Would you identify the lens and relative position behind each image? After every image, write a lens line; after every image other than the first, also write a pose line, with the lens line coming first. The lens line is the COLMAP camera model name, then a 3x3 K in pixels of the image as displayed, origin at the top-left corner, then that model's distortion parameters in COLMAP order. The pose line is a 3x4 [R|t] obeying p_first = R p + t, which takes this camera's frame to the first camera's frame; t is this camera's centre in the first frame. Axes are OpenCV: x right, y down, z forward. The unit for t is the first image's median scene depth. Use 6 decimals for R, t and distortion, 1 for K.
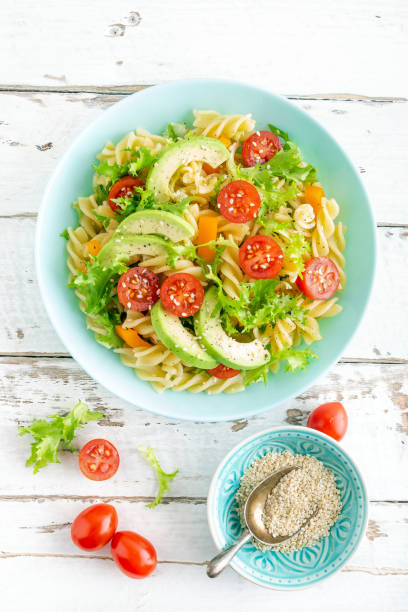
lens RADIAL K [[1079.6, 0, 206.6], [0, 1079.6, 315.7], [0, 0, 1]] dist [0.047241, 0.100398]
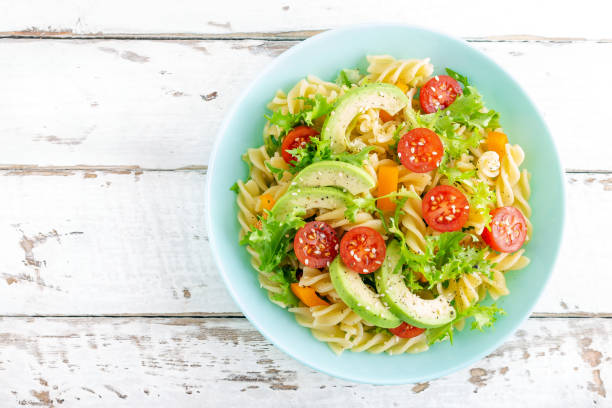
lens RADIAL K [[1079.6, 0, 306.0], [0, 1079.6, 204.0], [0, 0, 1]] dist [0.047241, 0.100398]
pose [[0.999793, -0.018918, -0.007540, -0.062604], [0.018531, 0.998653, -0.048472, -0.014241], [0.008447, 0.048322, 0.998796, 0.055064]]
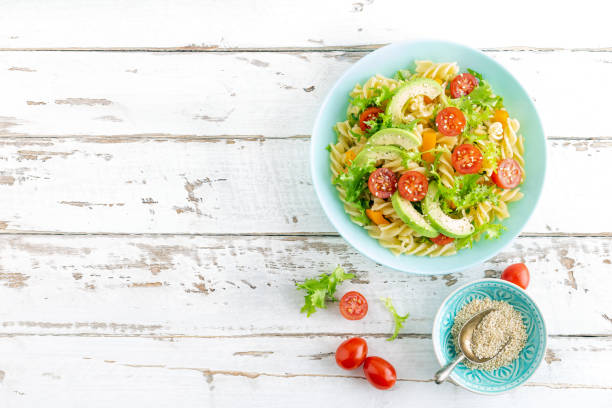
lens RADIAL K [[1079.6, 0, 306.0], [0, 1079.6, 204.0], [0, 0, 1]] dist [0.047241, 0.100398]
pose [[0.998895, -0.021170, -0.041955, -0.103380], [0.018415, 0.997716, -0.064988, 0.093867], [0.043235, 0.064144, 0.997004, -0.440814]]
